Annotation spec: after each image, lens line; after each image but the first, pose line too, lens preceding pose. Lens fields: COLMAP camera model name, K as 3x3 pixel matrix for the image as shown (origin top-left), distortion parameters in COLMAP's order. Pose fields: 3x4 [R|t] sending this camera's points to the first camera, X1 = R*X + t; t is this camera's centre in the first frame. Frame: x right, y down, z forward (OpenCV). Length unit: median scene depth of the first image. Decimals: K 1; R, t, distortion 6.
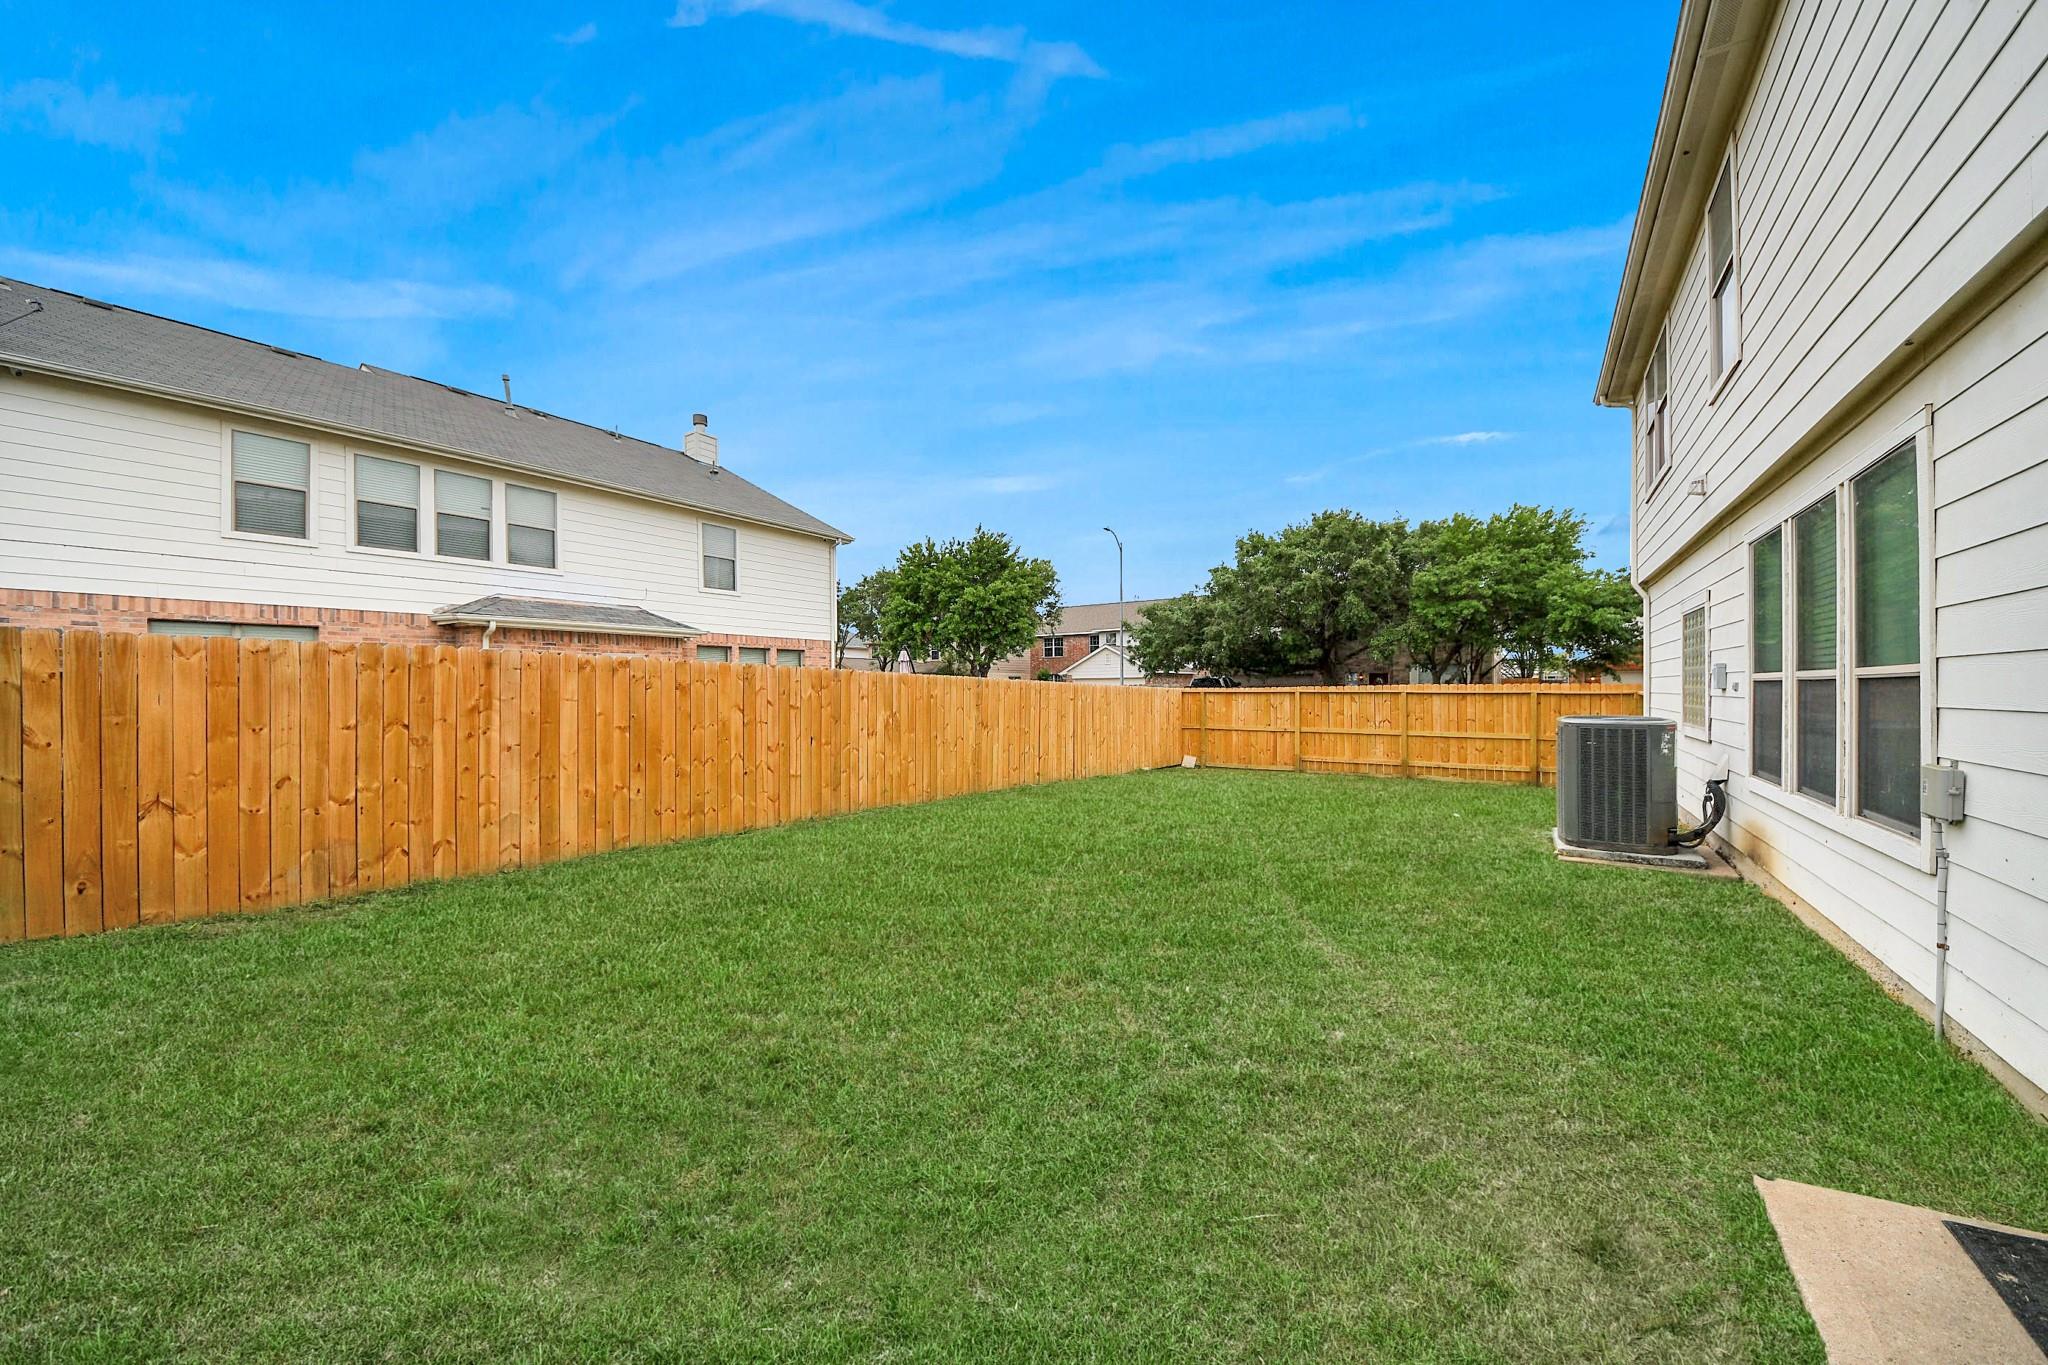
lens RADIAL K [[723.7, 0, 1015.1], [0, 723.7, 685.3], [0, 0, 1]] dist [0.015005, -0.013914]
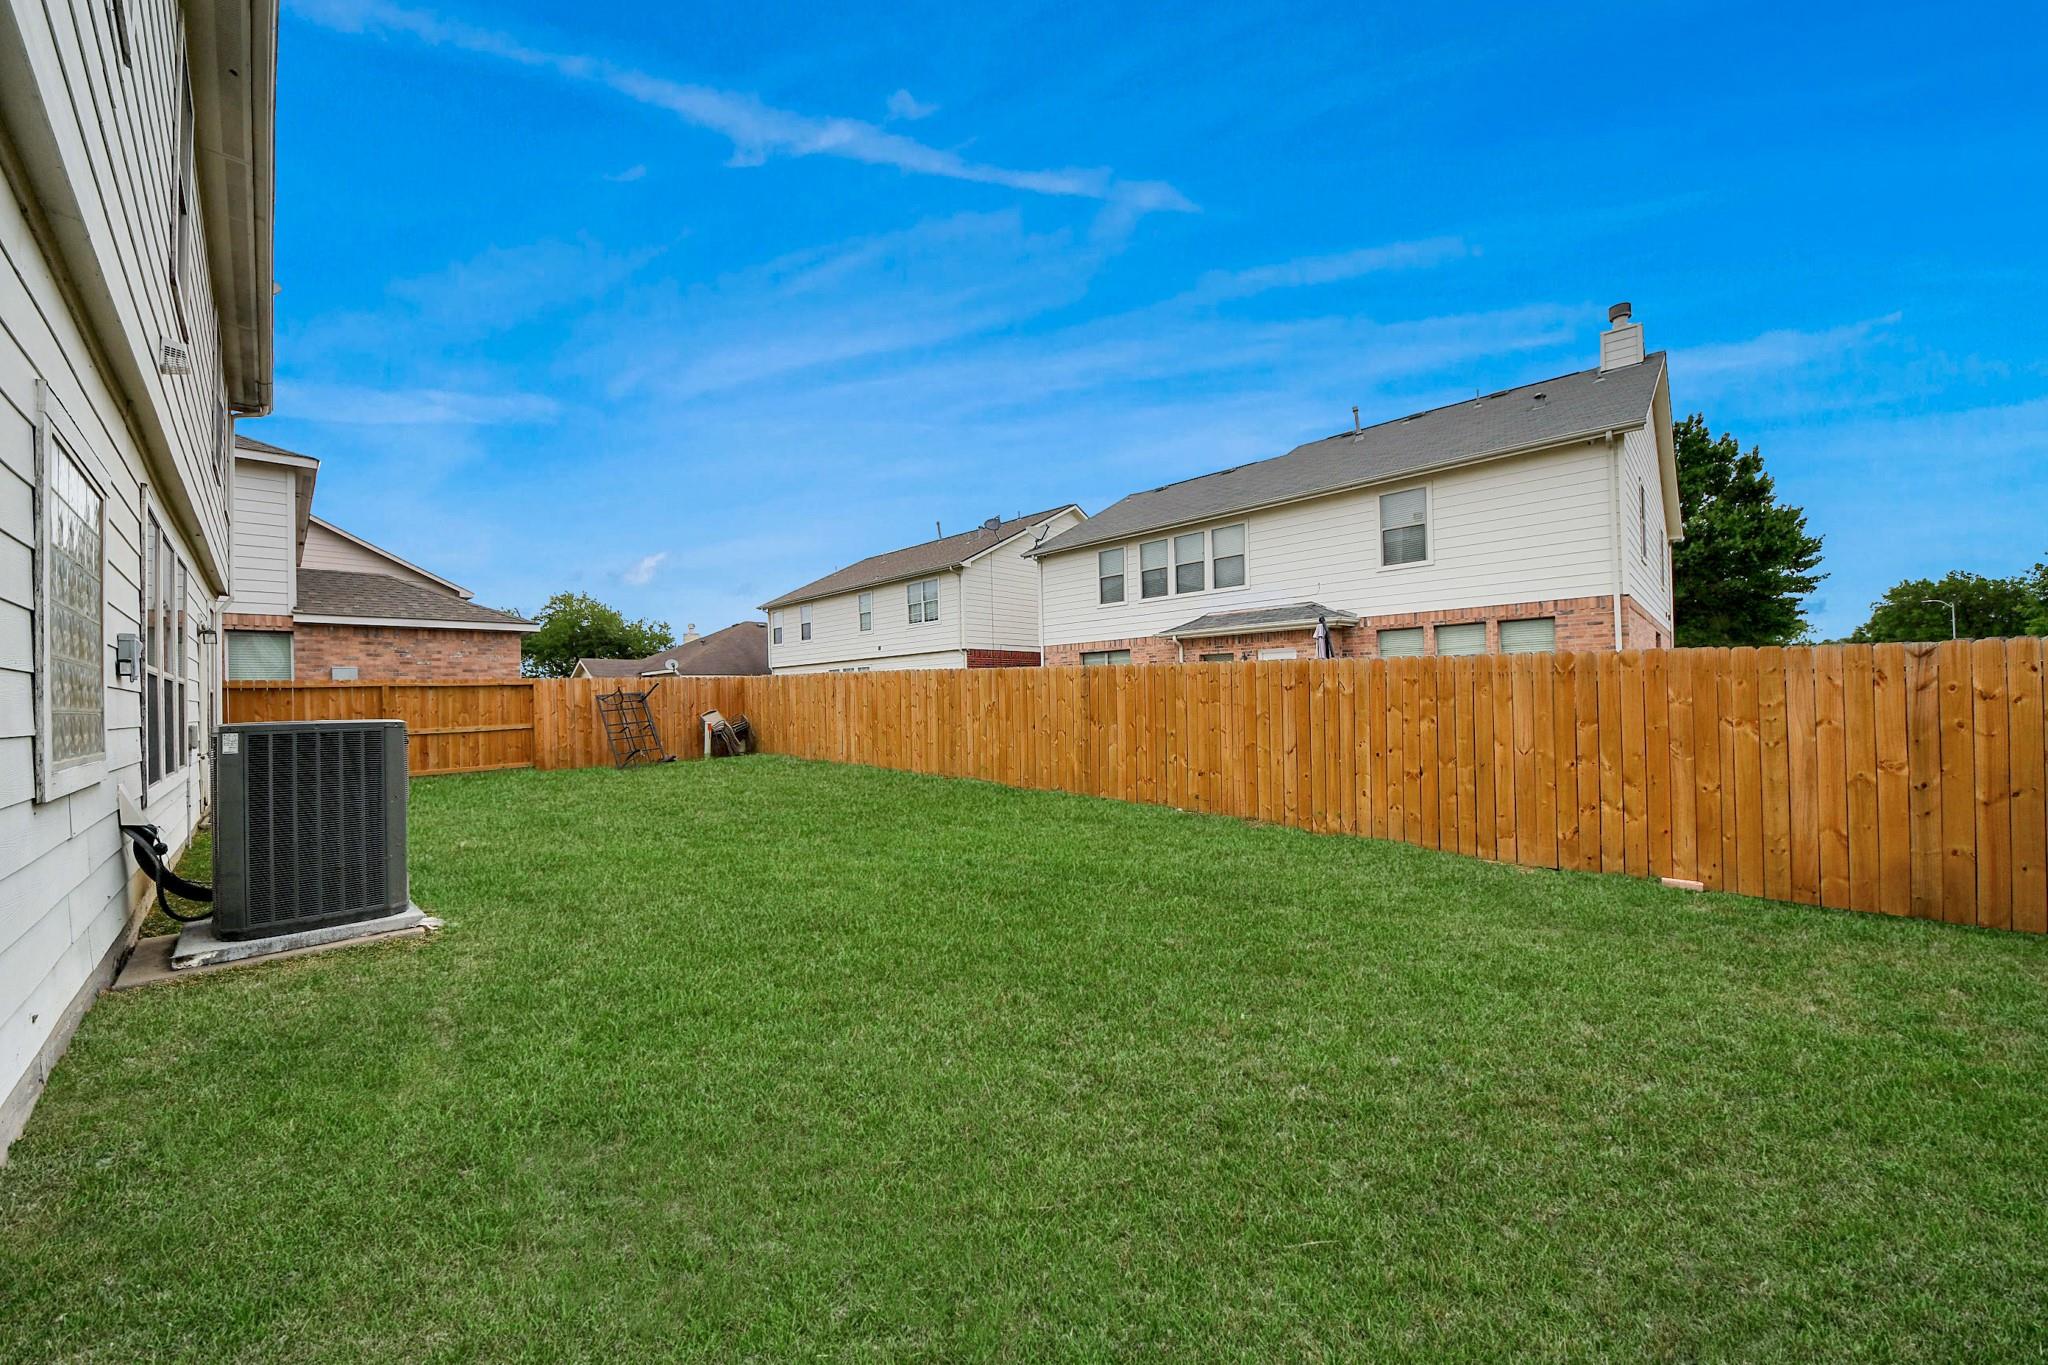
lens RADIAL K [[726.6, 0, 1030.6], [0, 726.6, 703.2], [0, 0, 1]] dist [0.001280, -0.000095]
pose [[-0.157006, 0.015621, -0.987474, 0.783385], [0.027767, 0.999549, 0.011397, 0.022411], [0.987207, -0.025630, -0.157369, 0.982737]]
